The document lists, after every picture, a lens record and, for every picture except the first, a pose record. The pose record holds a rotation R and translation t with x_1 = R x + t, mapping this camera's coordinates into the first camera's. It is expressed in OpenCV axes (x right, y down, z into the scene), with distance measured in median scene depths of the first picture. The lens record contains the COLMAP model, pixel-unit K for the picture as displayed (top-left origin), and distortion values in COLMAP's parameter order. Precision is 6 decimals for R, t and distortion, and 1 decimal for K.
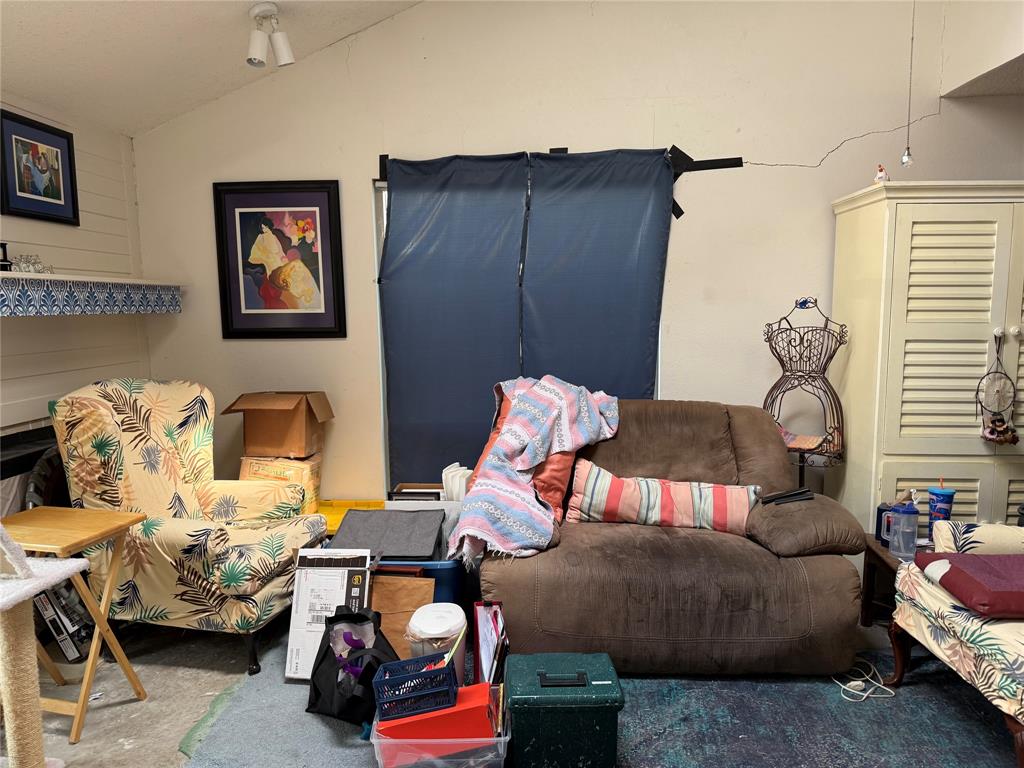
lens RADIAL K [[702.6, 0, 514.8], [0, 702.6, 383.9], [0, 0, 1]] dist [0.100543, -0.150342]
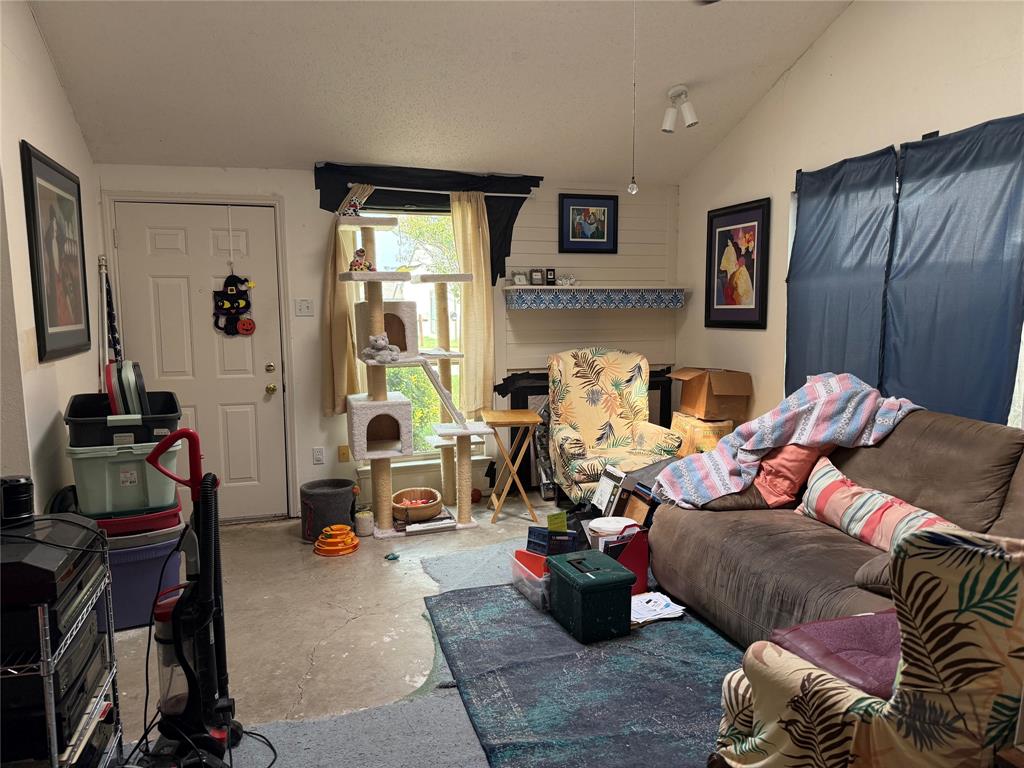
lens RADIAL K [[702.6, 0, 514.8], [0, 702.6, 383.9], [0, 0, 1]] dist [0.100543, -0.150342]
pose [[0.377059, 0.113385, -0.919223, 0.811485], [-0.100209, 0.991646, 0.081214, -0.034020], [0.920752, 0.061492, 0.385271, 0.185471]]
